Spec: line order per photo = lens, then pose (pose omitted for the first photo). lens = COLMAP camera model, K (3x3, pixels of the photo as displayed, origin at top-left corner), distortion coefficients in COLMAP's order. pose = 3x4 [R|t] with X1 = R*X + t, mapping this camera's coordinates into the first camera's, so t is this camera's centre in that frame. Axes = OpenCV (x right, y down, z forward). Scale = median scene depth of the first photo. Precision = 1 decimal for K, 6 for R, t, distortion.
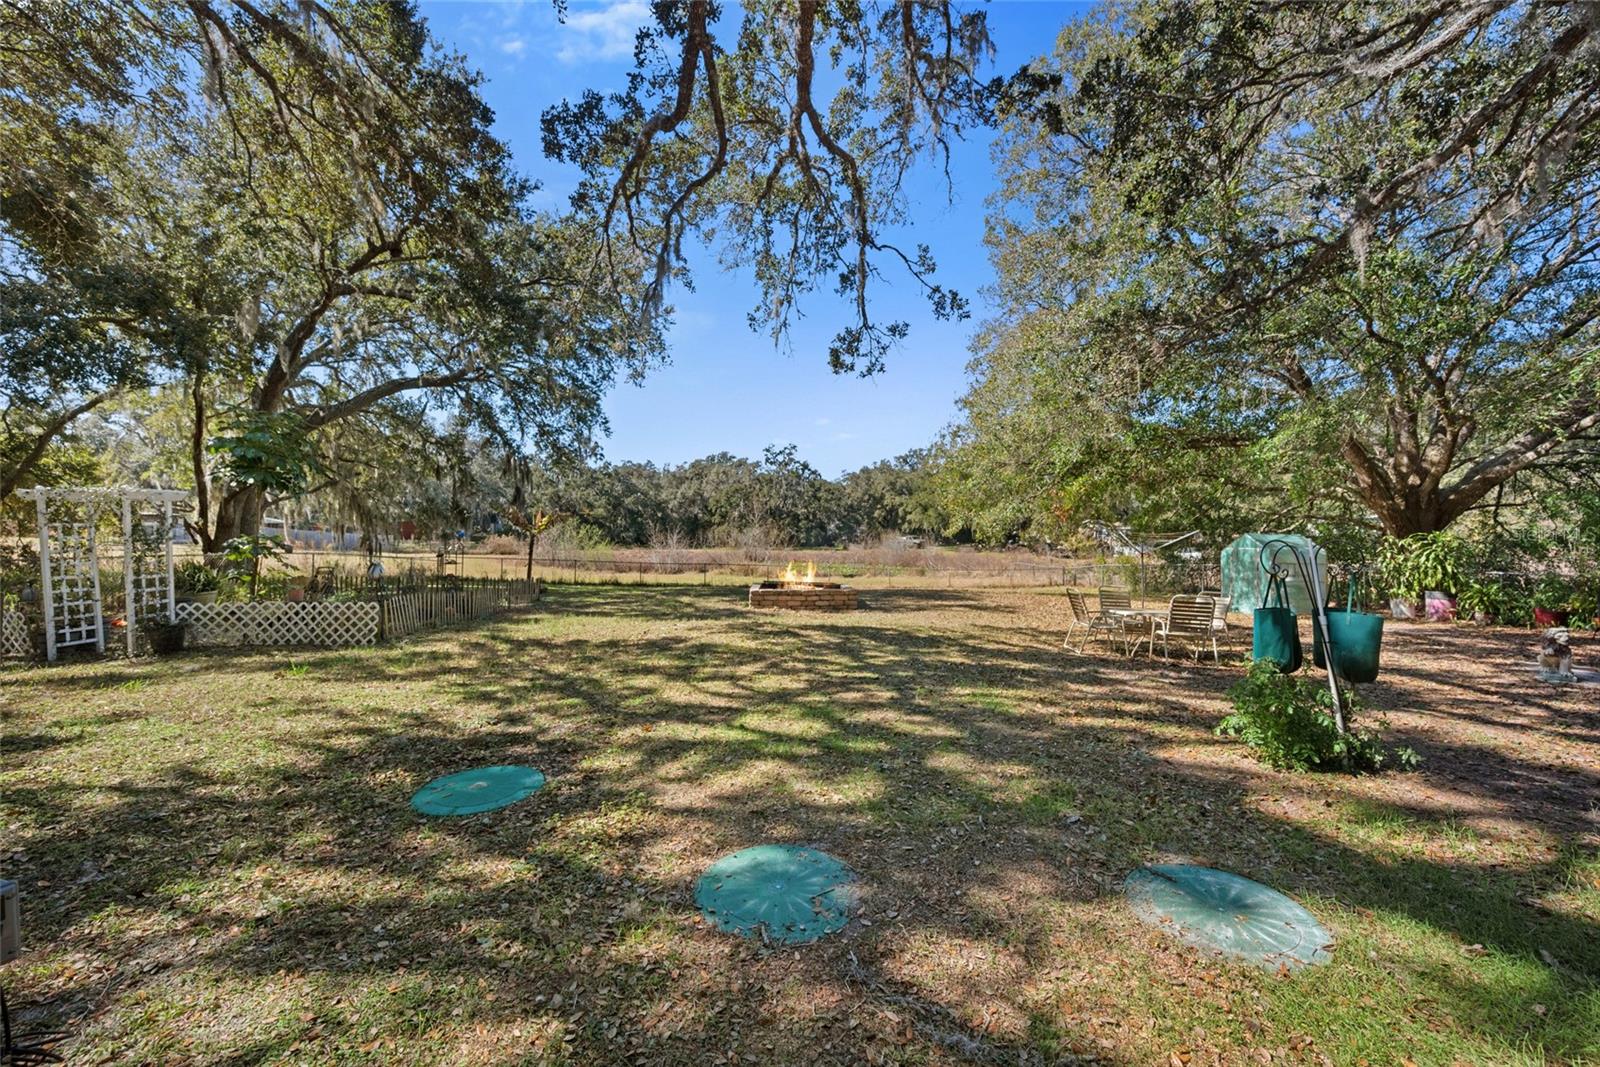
lens RADIAL K [[631.4, 0, 800.0], [0, 631.4, 533.5], [0, 0, 1]] dist [0.001817, -0.000555]
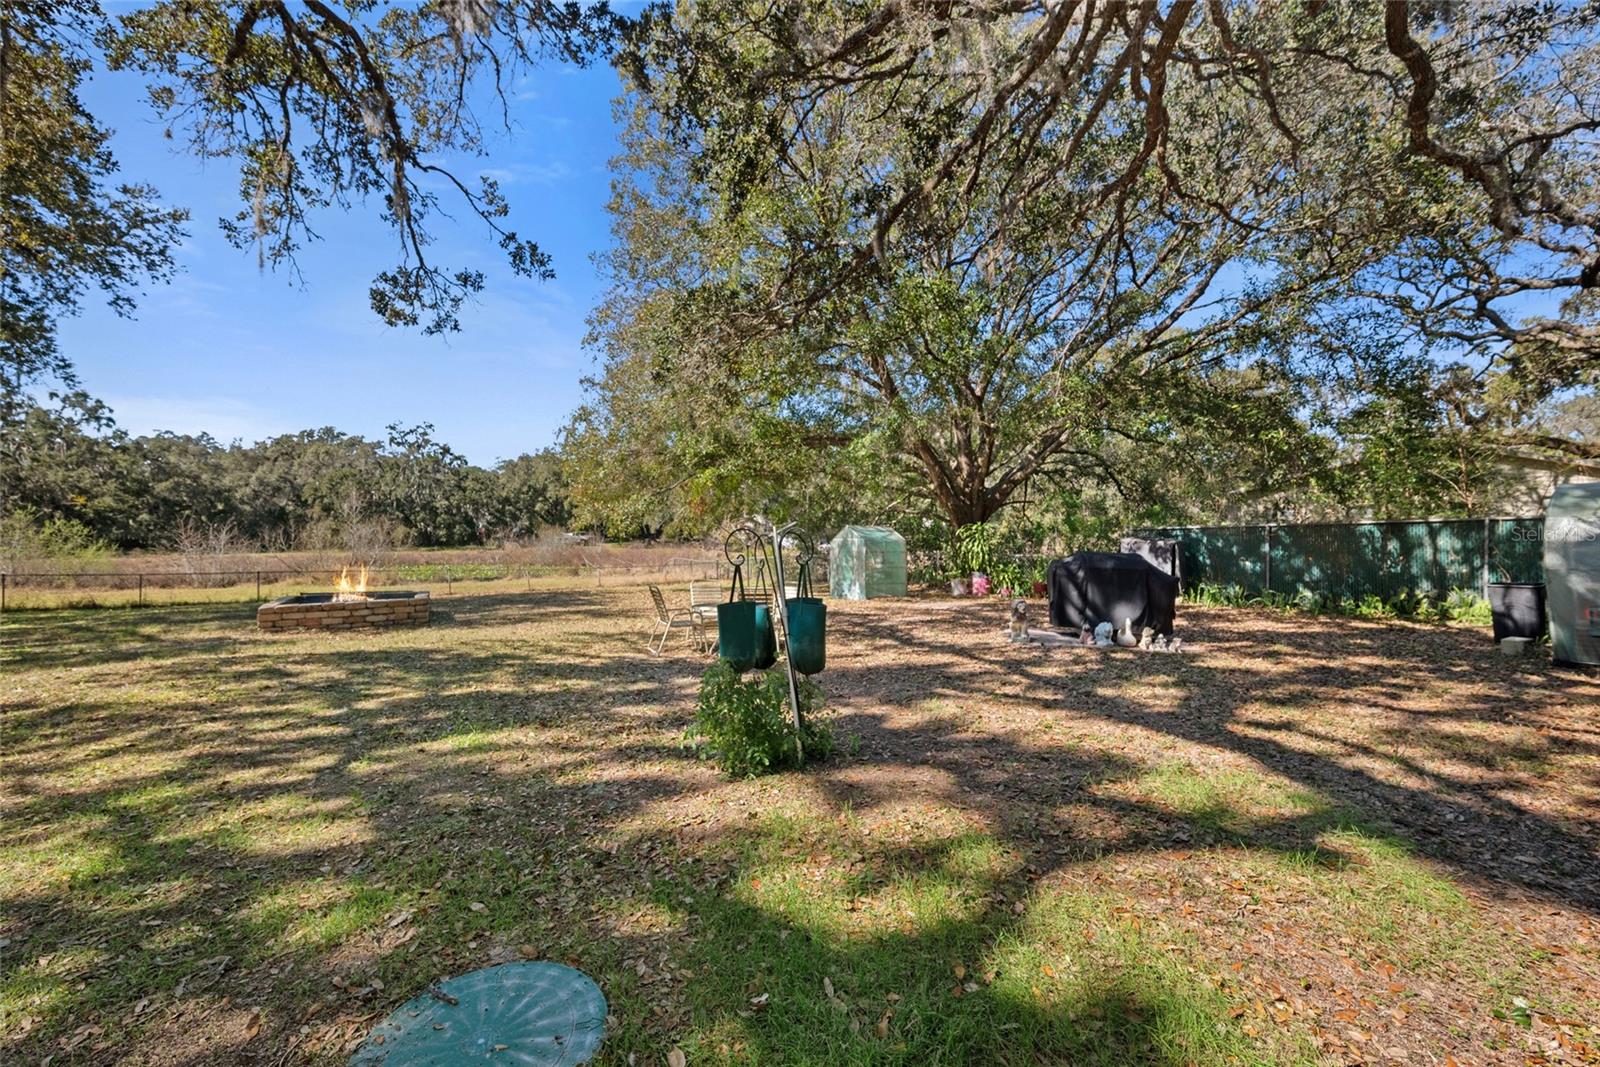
lens RADIAL K [[662.5, 0, 800.0], [0, 662.5, 533.5], [0, 0, 1]] dist [0.004383, 0.000901]
pose [[0.886027, -0.012078, 0.463475, 0.074030], [0.008893, 0.999919, 0.009057, 0.001856], [-0.463547, -0.003903, 0.886064, 0.019199]]
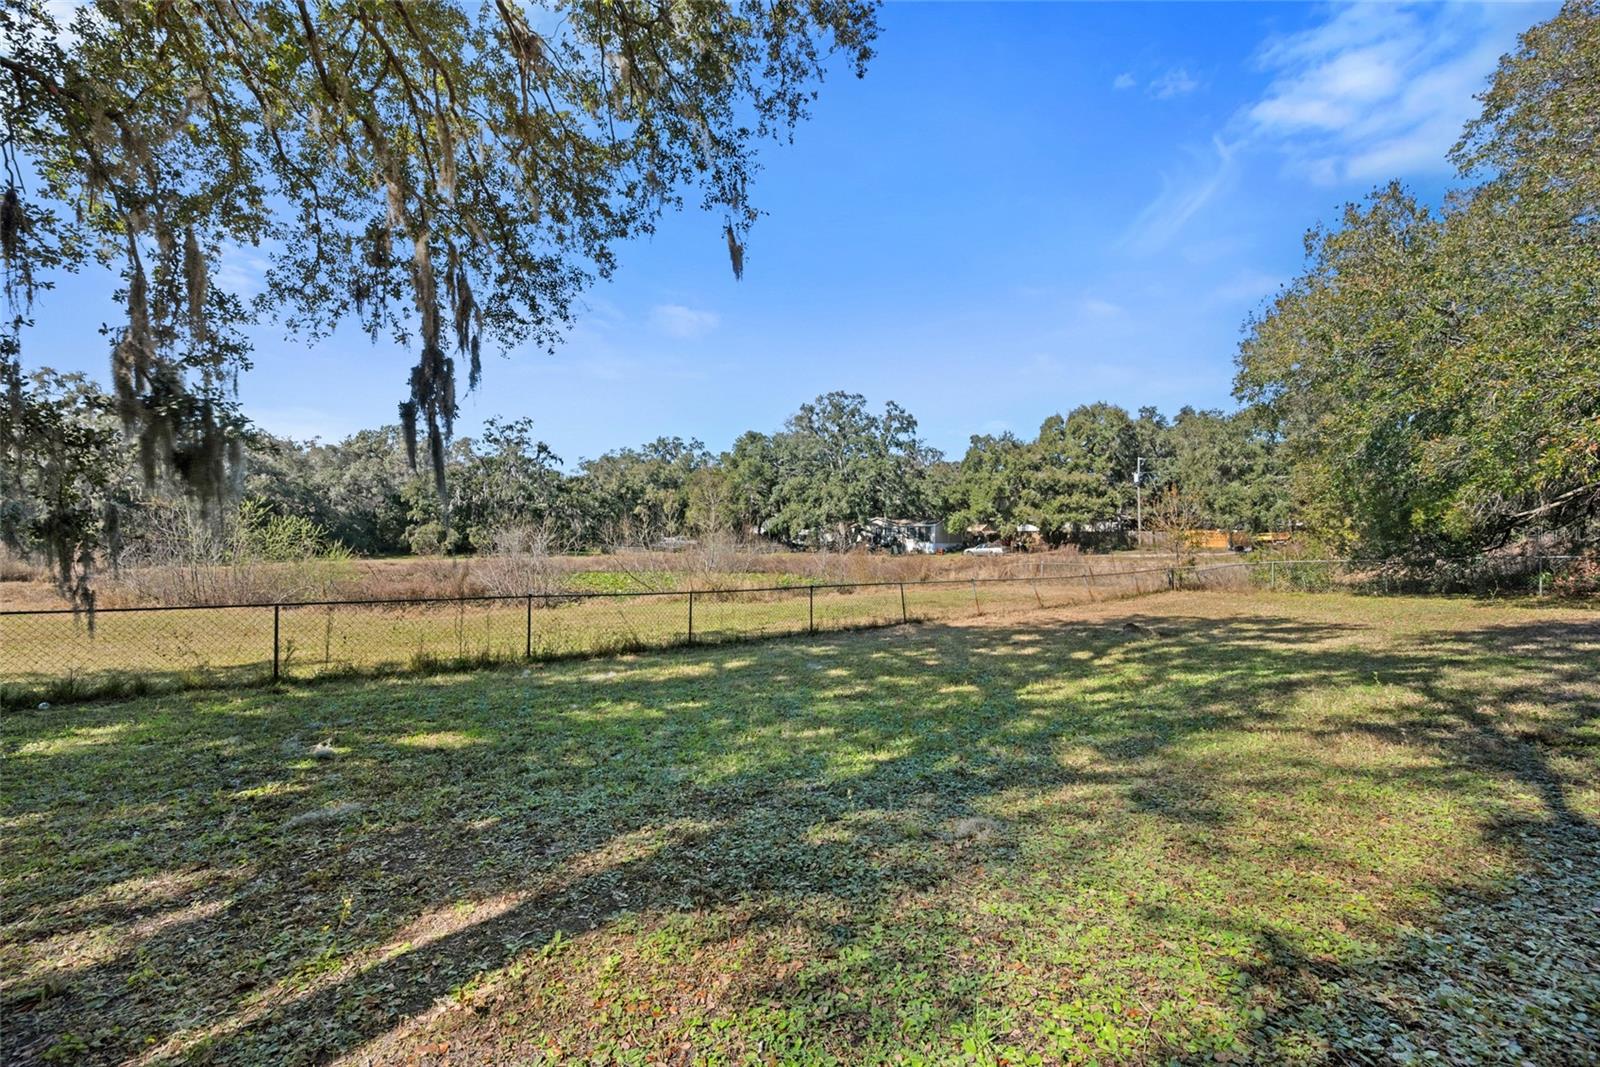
lens RADIAL K [[631.4, 0, 800.0], [0, 631.4, 533.5], [0, 0, 1]] dist [0.001817, -0.000555]
pose [[0.862649, -0.007664, 0.505745, -0.539504], [0.009806, 0.999951, -0.001574, 0.013102], [-0.505708, 0.006317, 0.862681, 0.827640]]
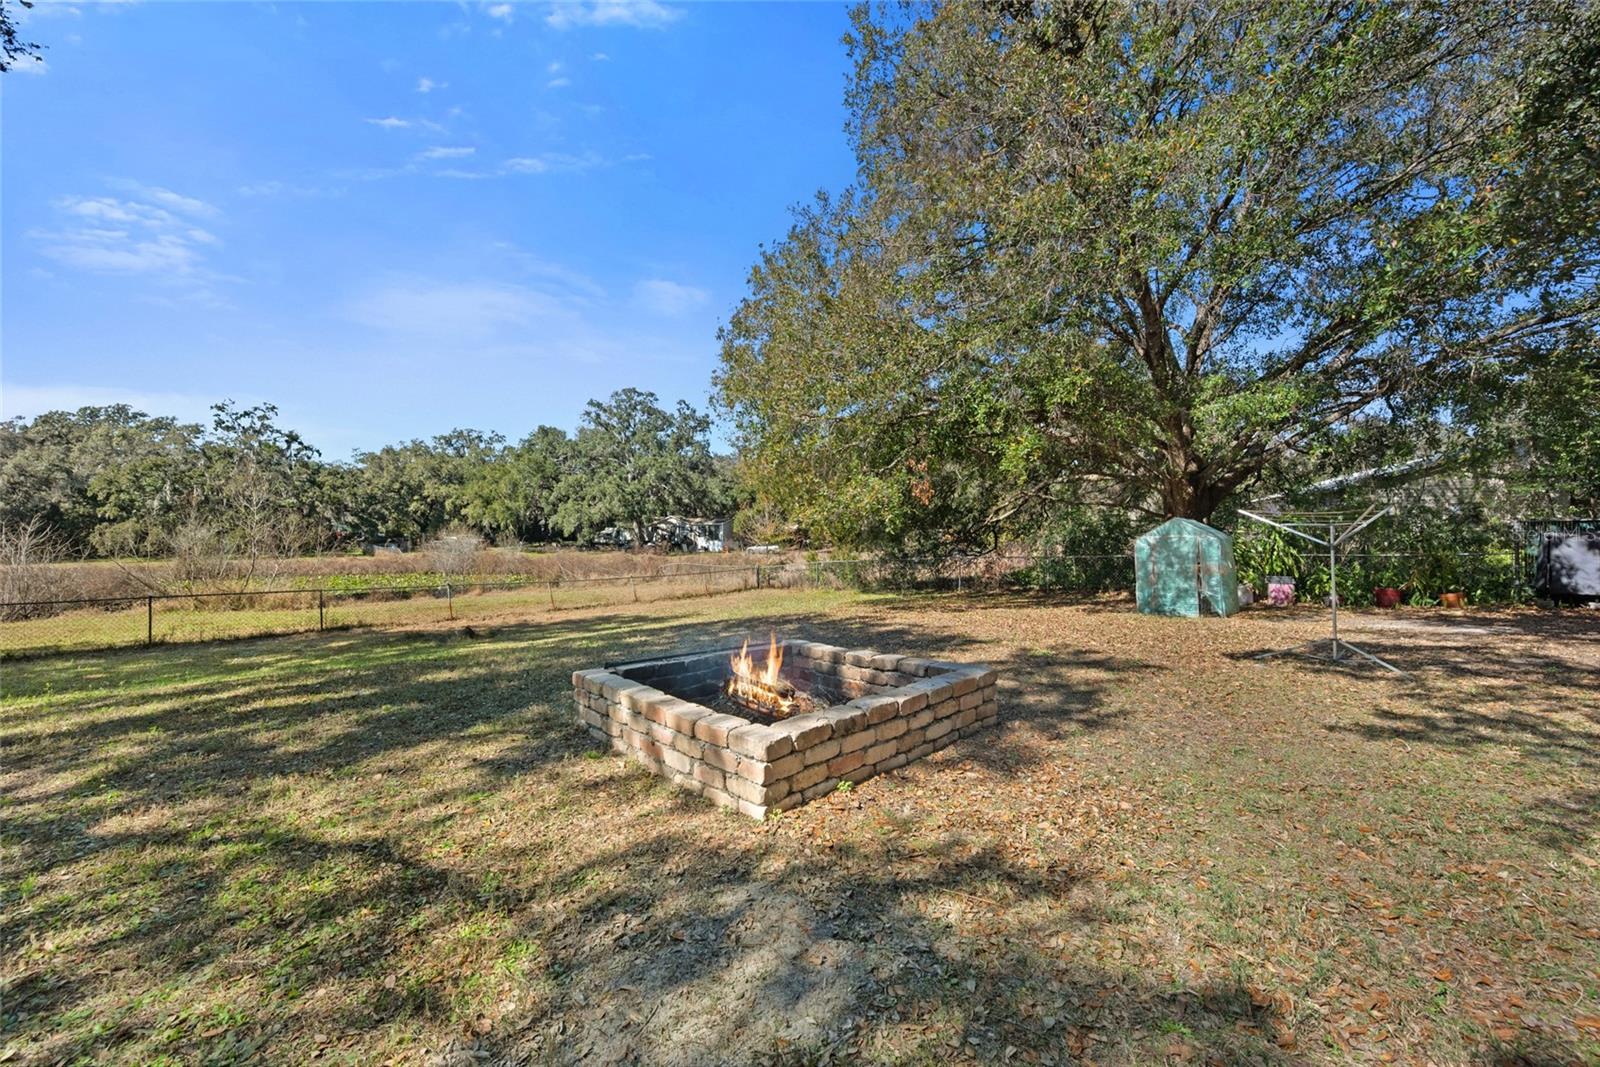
lens RADIAL K [[631.4, 0, 800.0], [0, 631.4, 533.5], [0, 0, 1]] dist [0.001817, -0.000555]
pose [[0.755065, -0.012737, 0.655526, -0.133786], [0.011254, 0.999916, 0.006466, 0.006624], [-0.655553, 0.002495, 0.755145, 0.494023]]
